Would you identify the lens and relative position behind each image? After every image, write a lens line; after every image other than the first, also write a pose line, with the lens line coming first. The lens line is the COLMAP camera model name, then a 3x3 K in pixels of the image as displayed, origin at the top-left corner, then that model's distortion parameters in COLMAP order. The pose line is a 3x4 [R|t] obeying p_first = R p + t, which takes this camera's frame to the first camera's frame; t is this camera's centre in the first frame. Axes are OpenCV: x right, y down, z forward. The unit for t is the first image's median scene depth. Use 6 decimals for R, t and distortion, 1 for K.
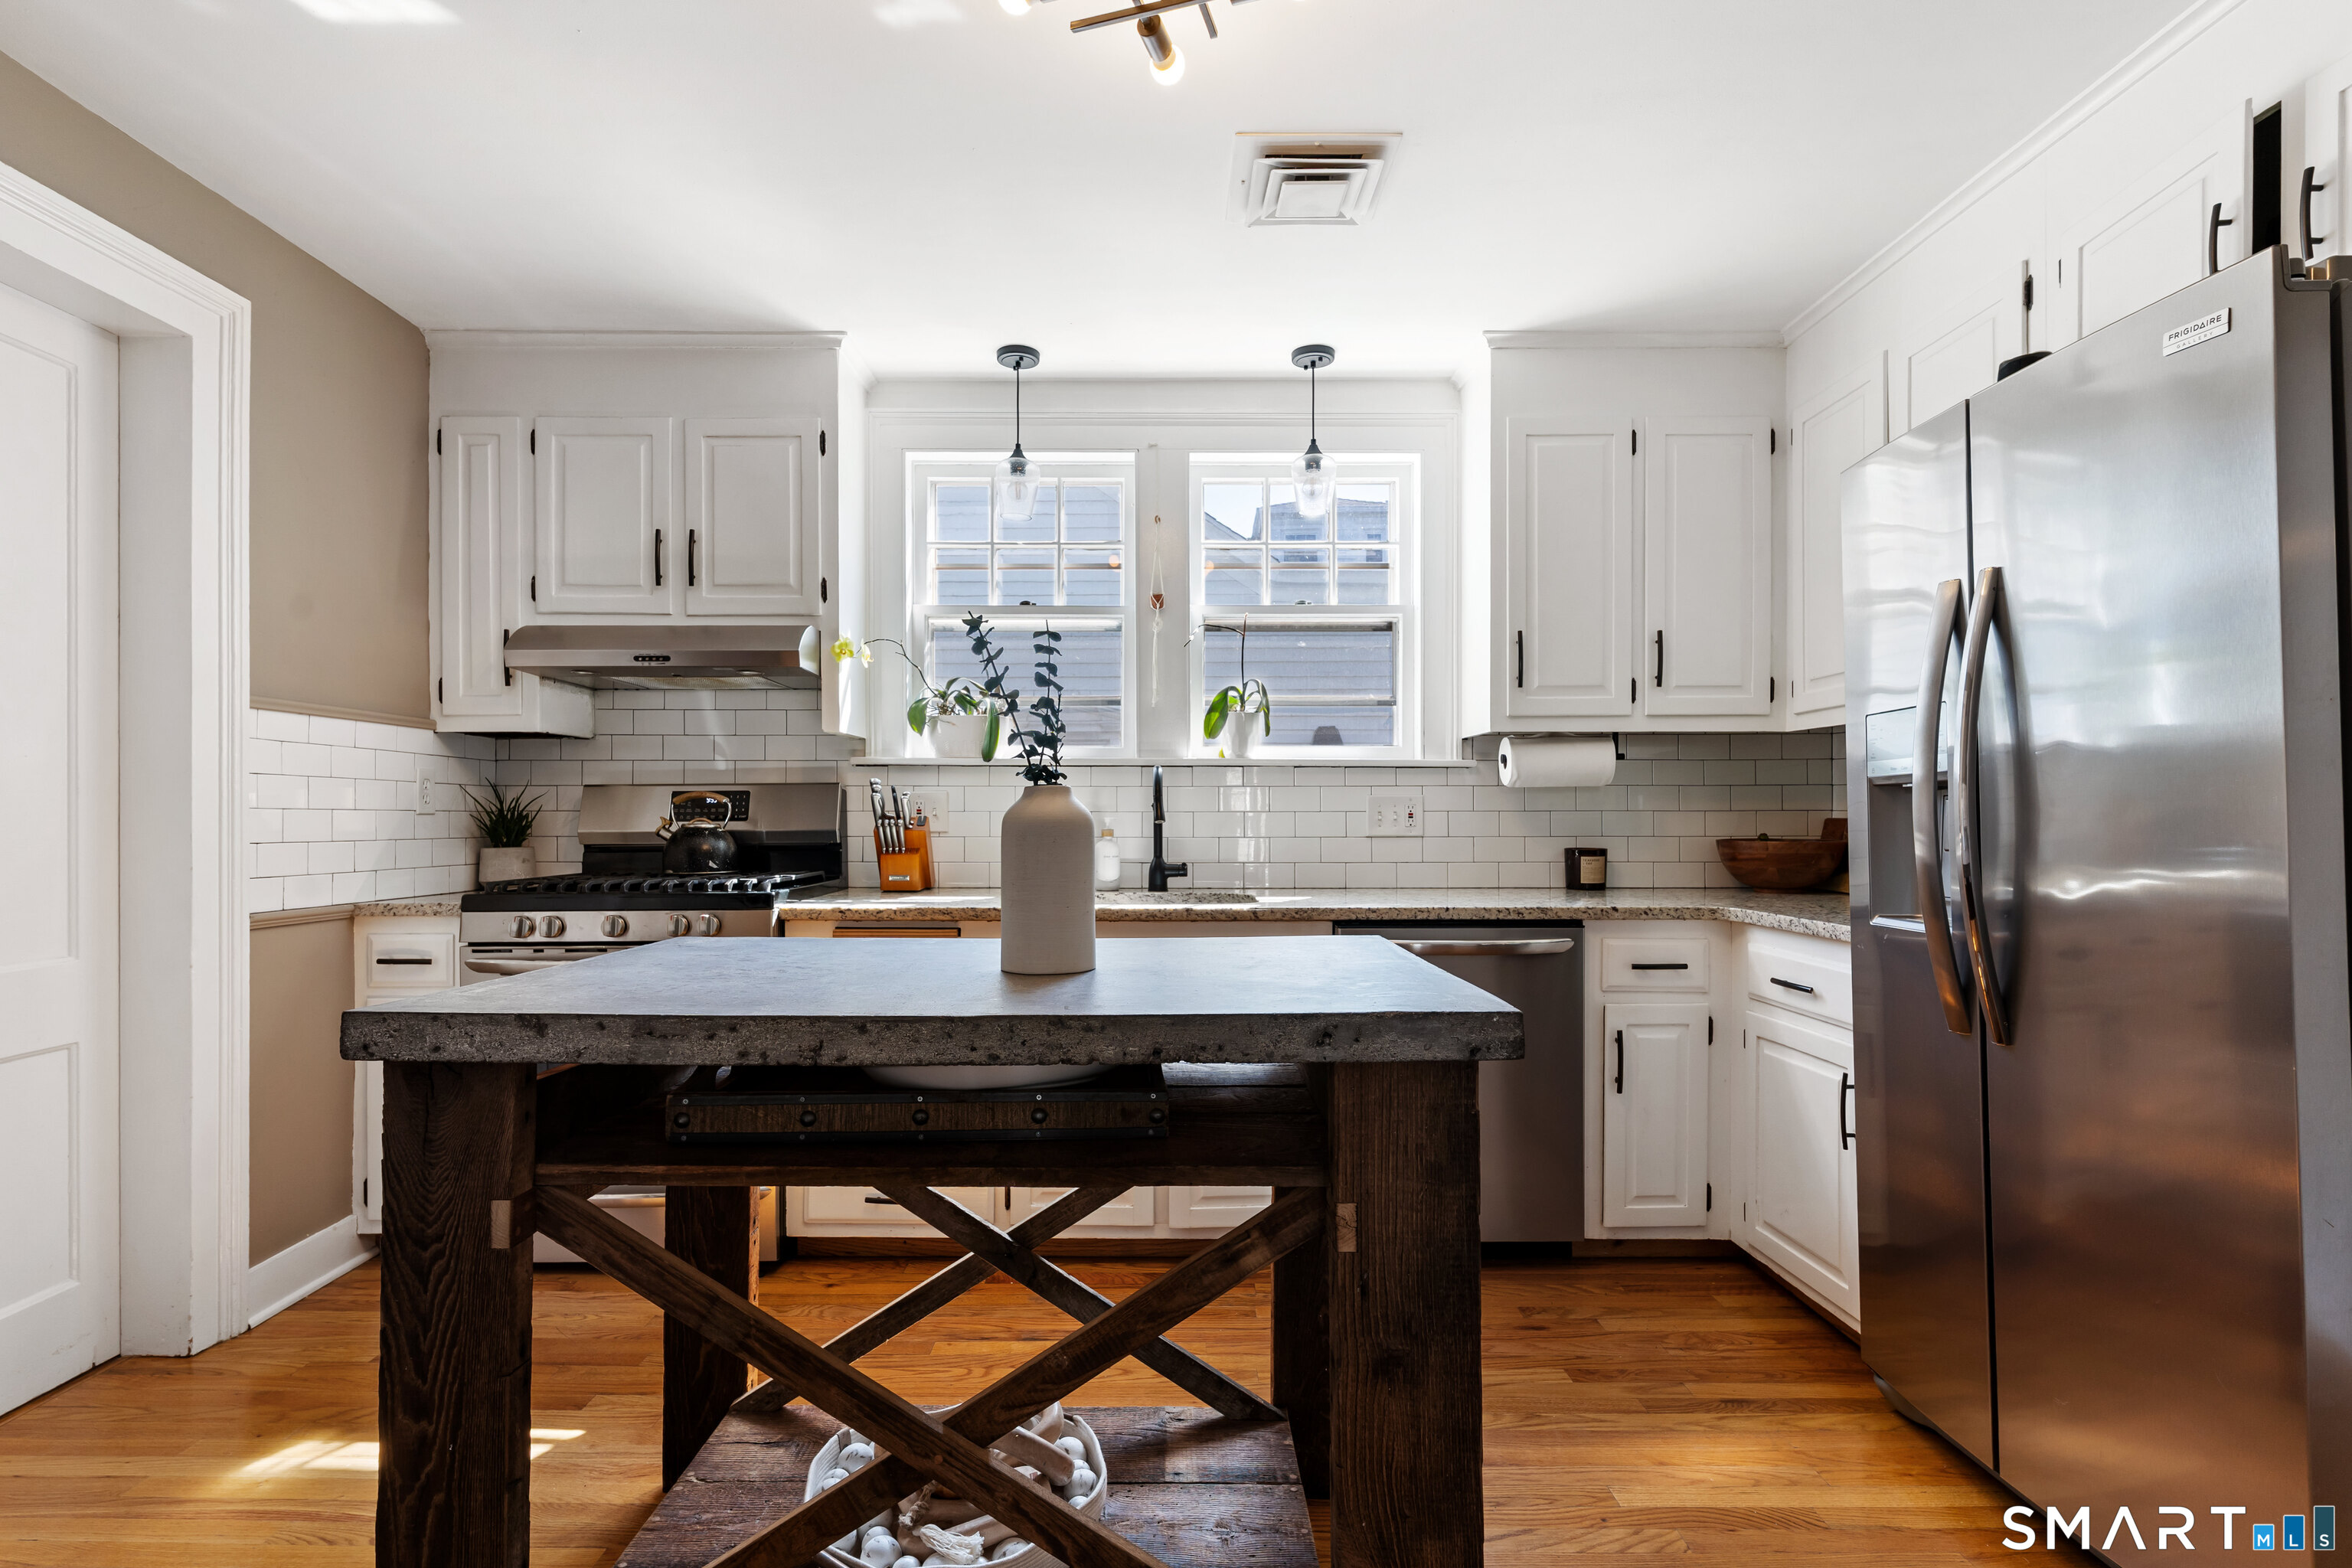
lens RADIAL K [[1141.5, 0, 1160.9], [0, 1141.5, 812.3], [0, 0, 1]] dist [0.001277, 0.000327]
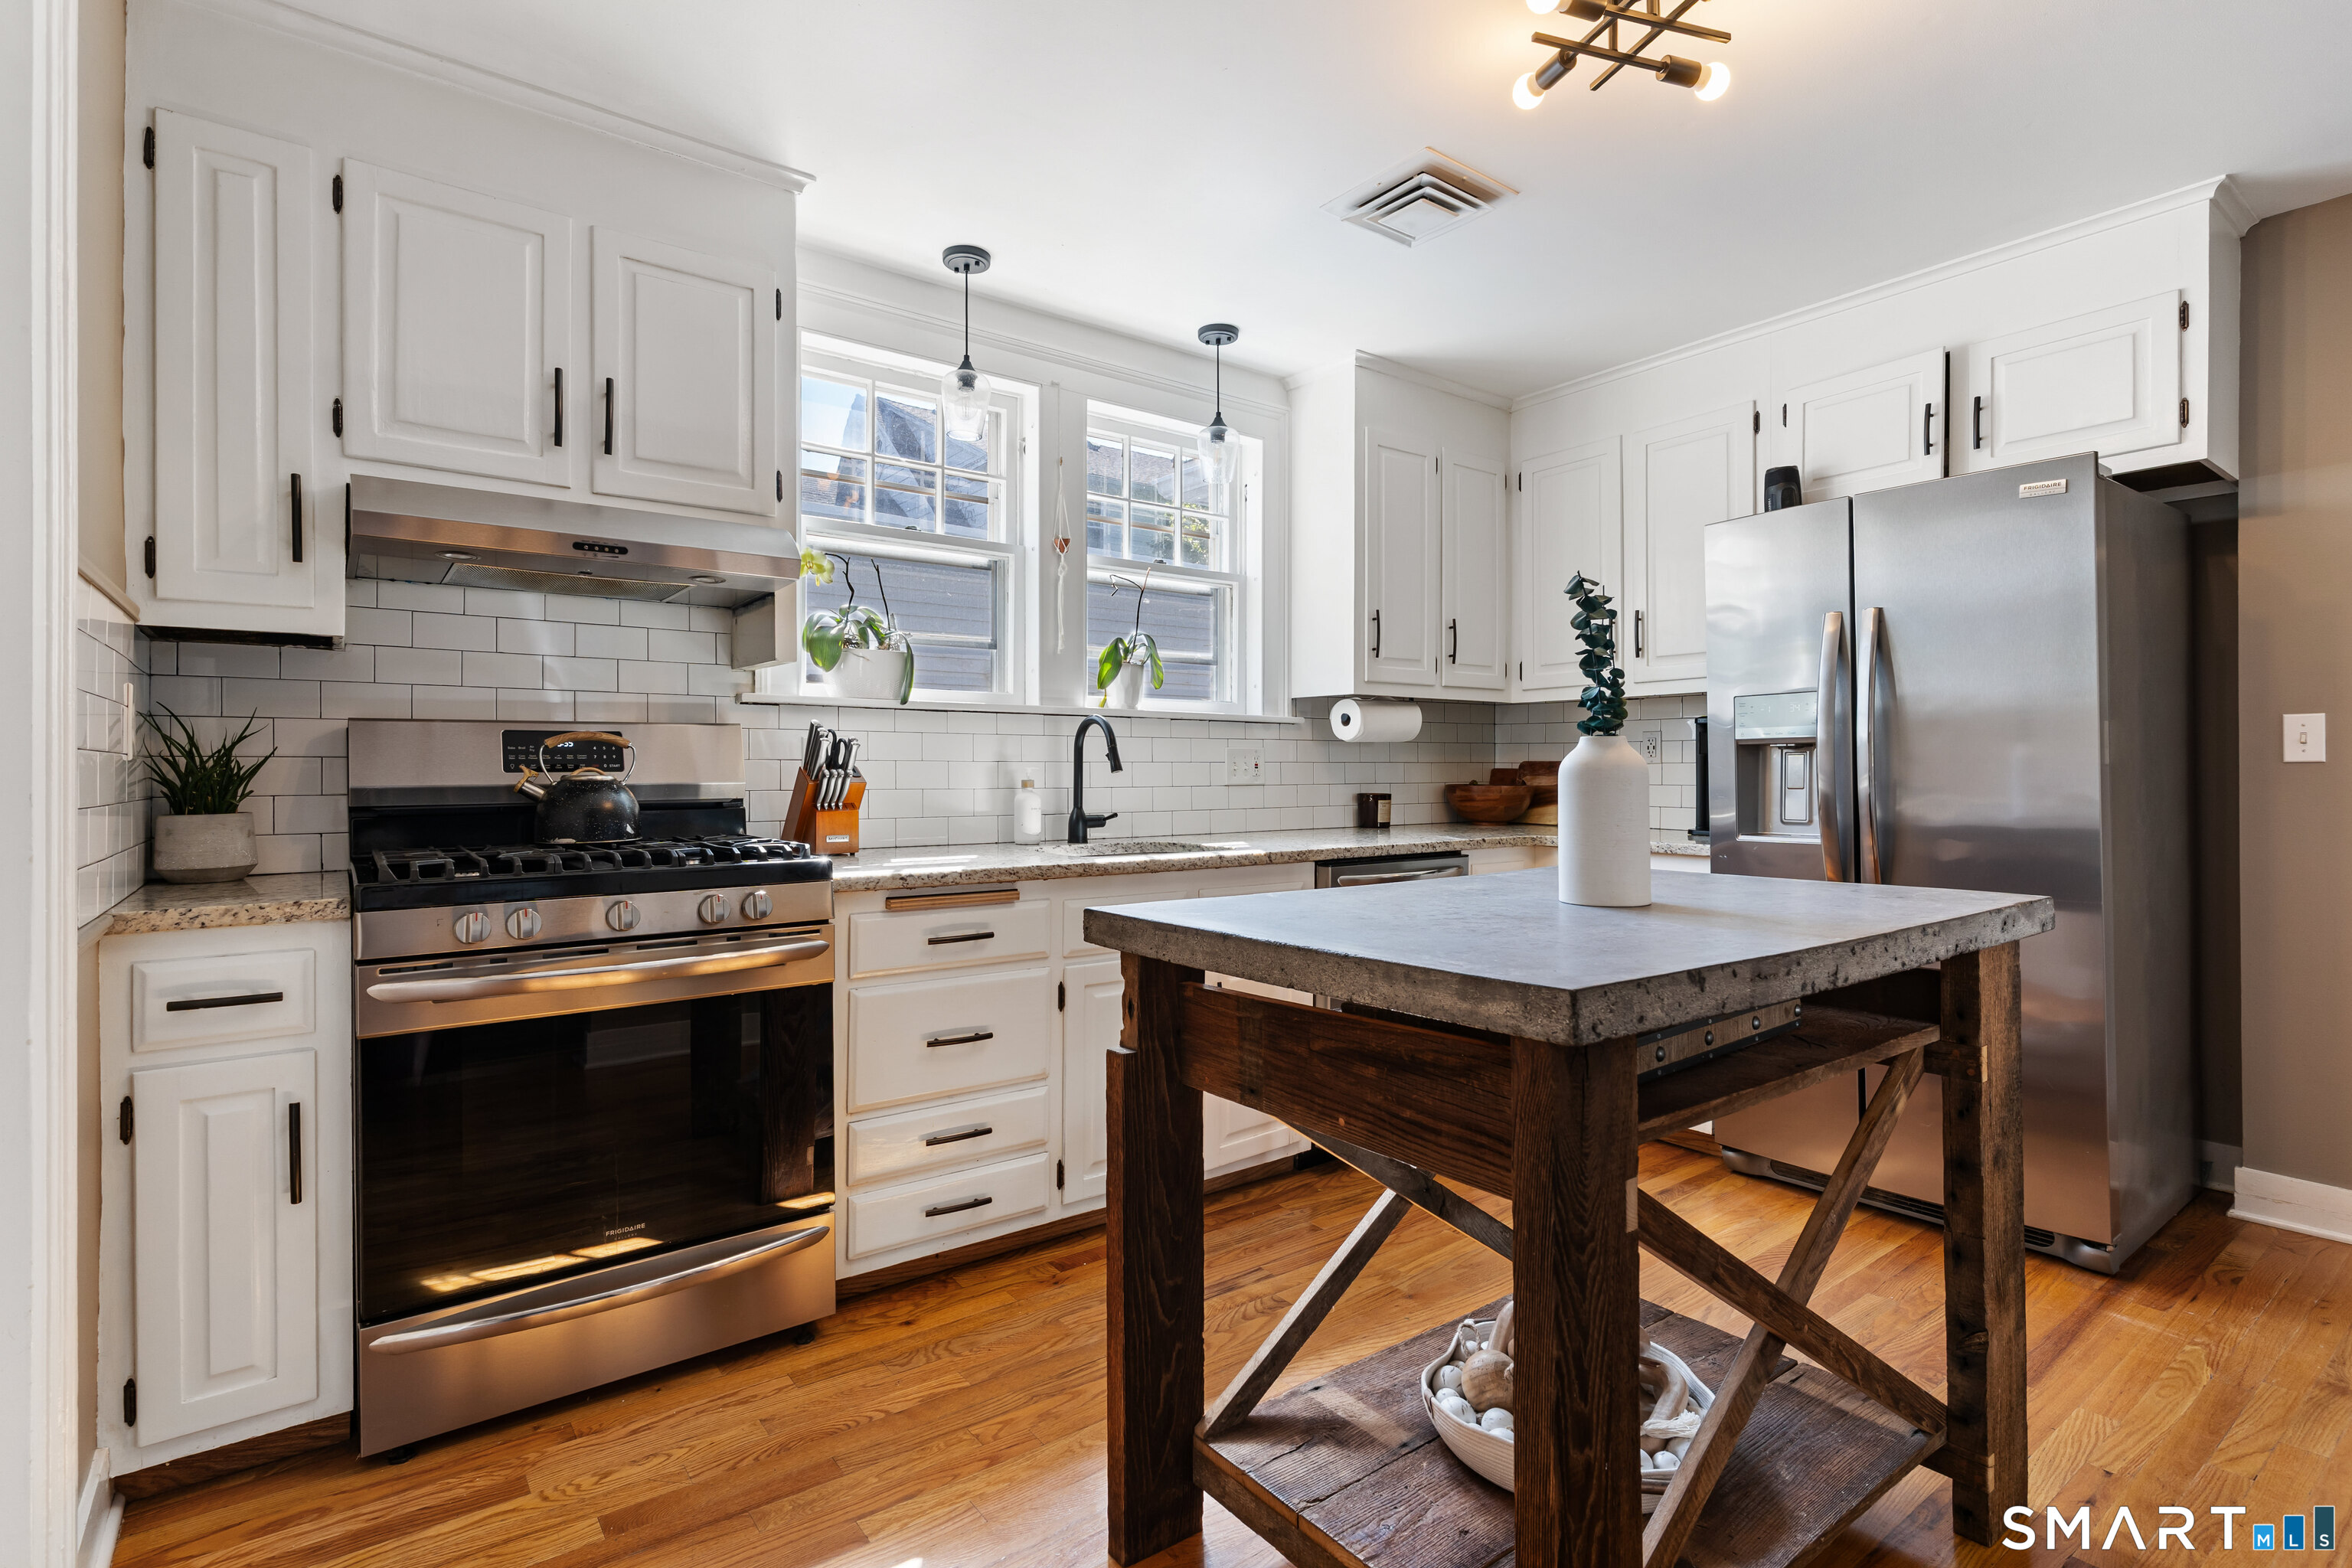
lens RADIAL K [[1124.7, 0, 1181.2], [0, 1124.7, 767.5], [0, 0, 1]] dist [0.000536, -0.000297]
pose [[0.799586, 0.000800, 0.600551, -0.546037], [-0.002209, 0.999996, 0.001609, 0.002933], [-0.600548, -0.002613, 0.799585, 0.190153]]
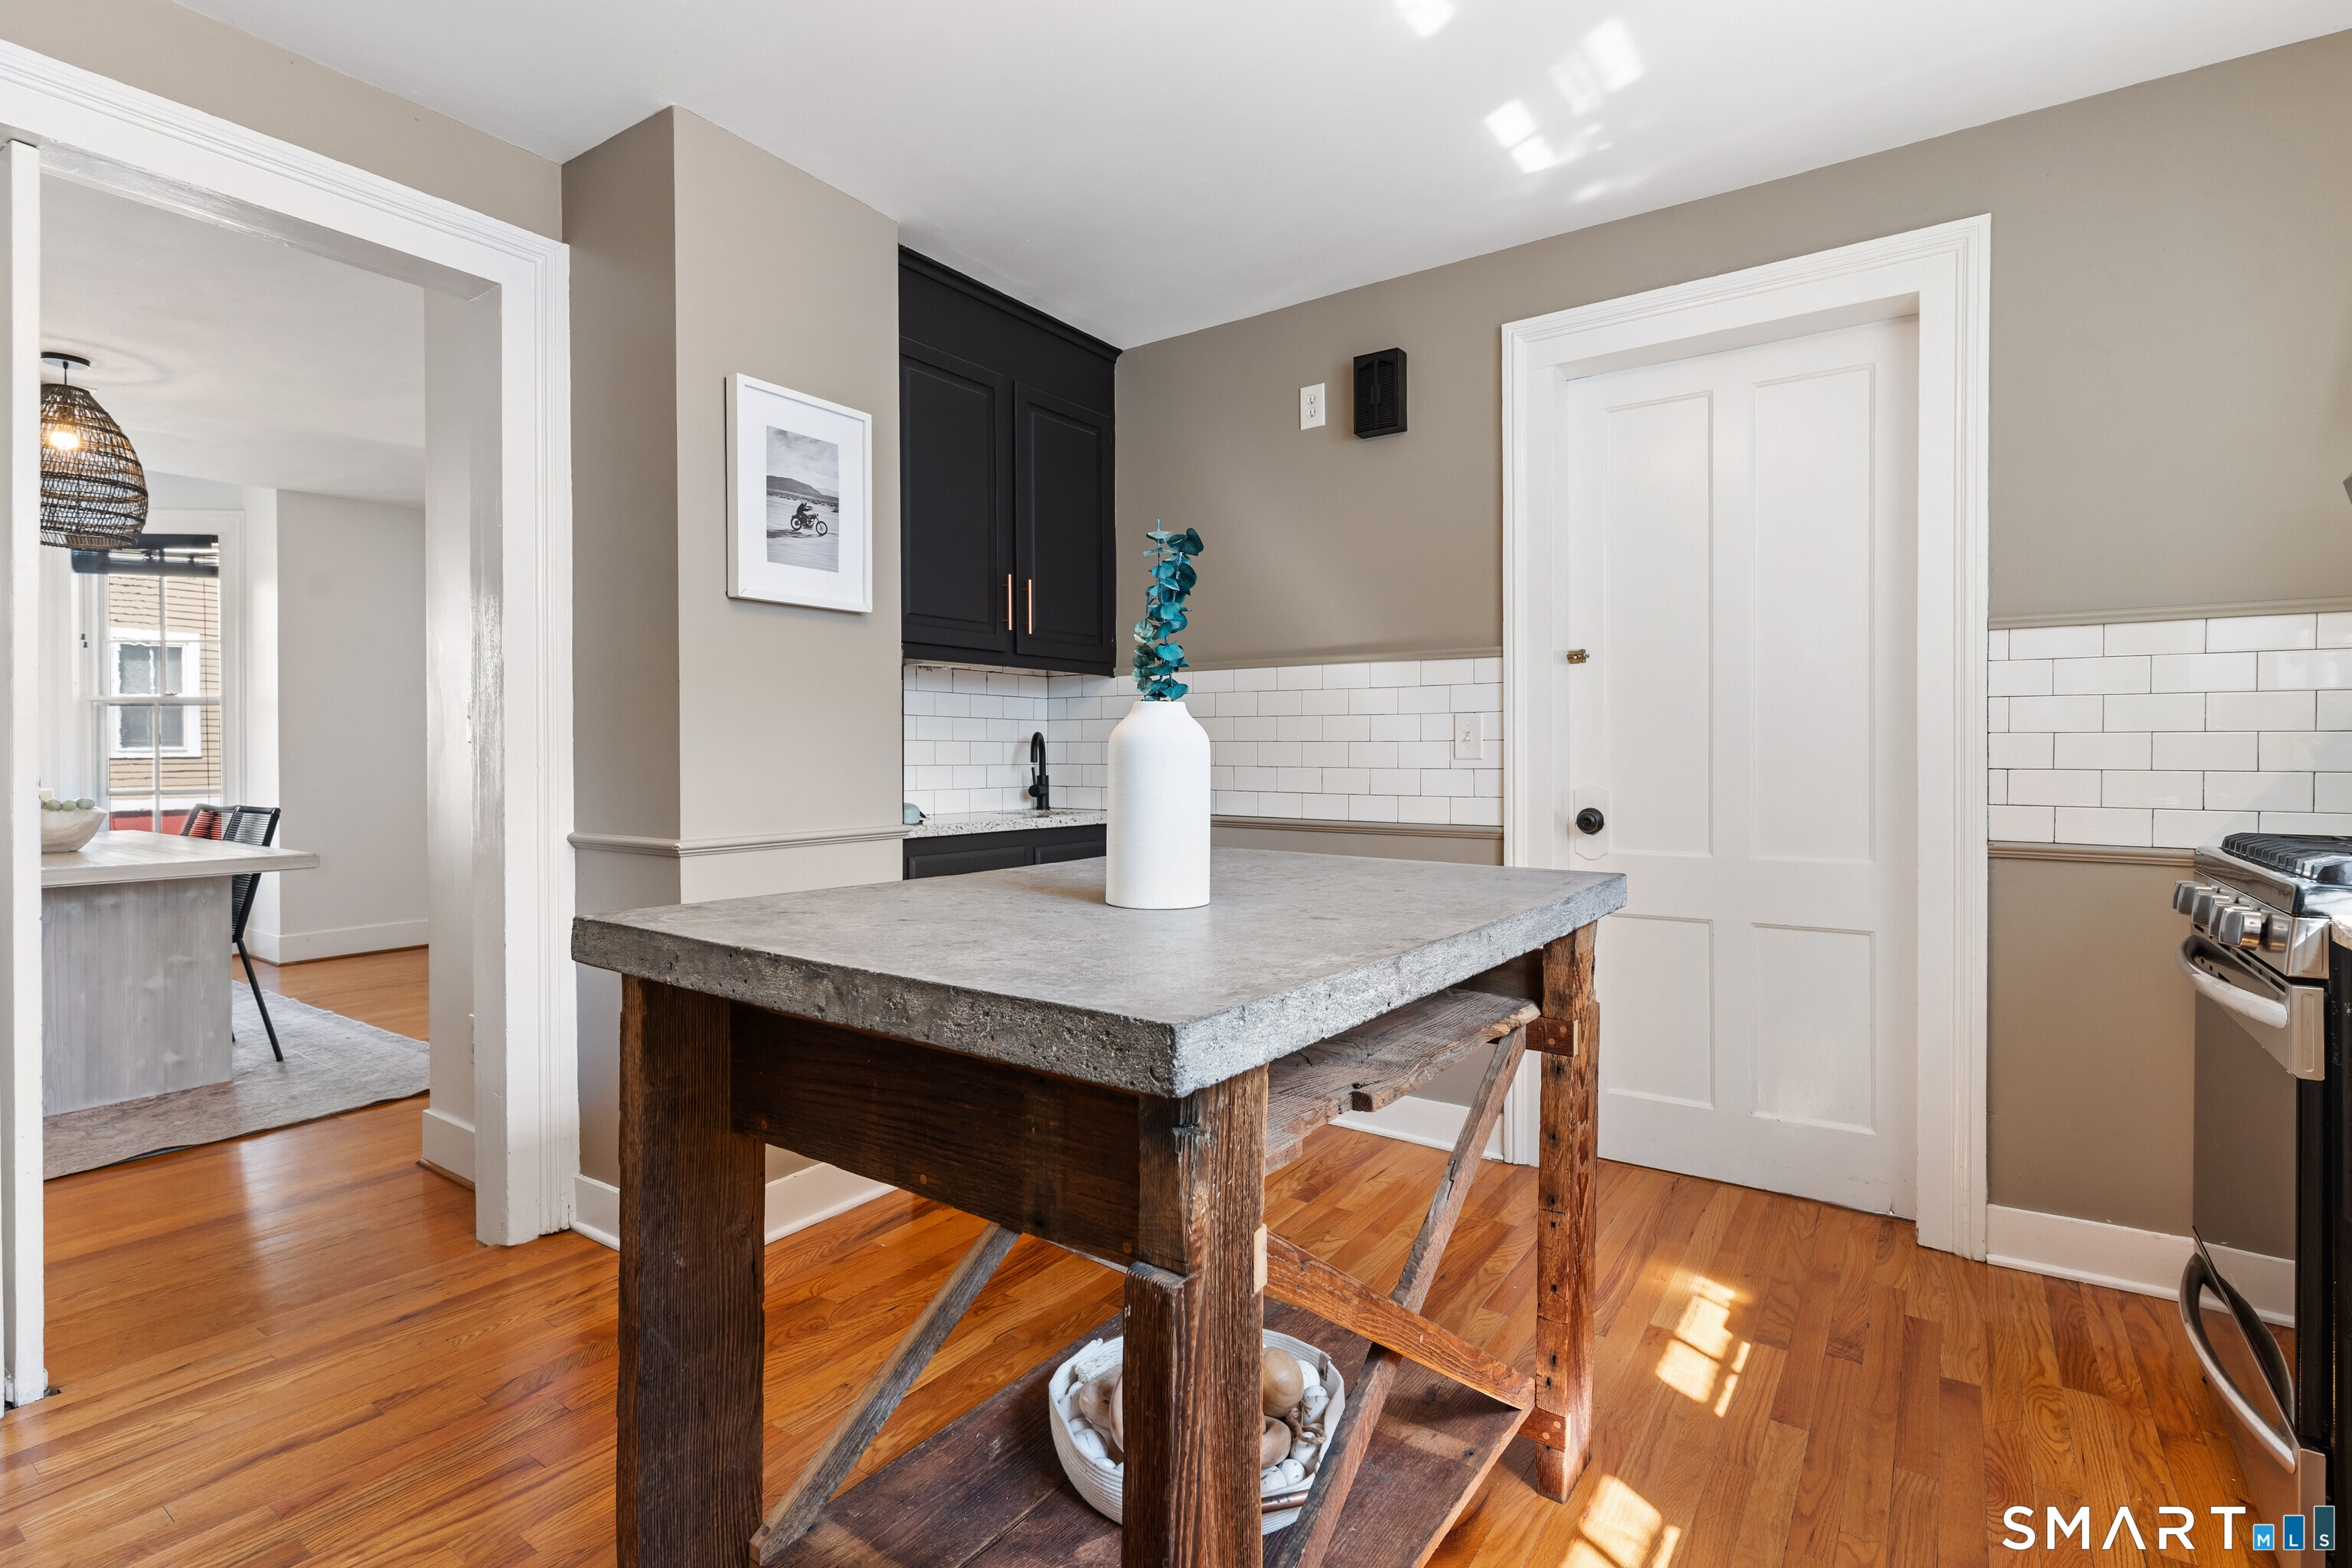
lens RADIAL K [[1124.2, 0, 1145.0], [0, 1124.2, 763.2], [0, 0, 1]] dist [0.004006, 0.000423]
pose [[-0.591534, 0.005361, -0.806262, 0.322547], [0.001165, 0.999983, 0.005795, 0.012434], [0.806279, 0.002489, -0.591530, 0.777945]]
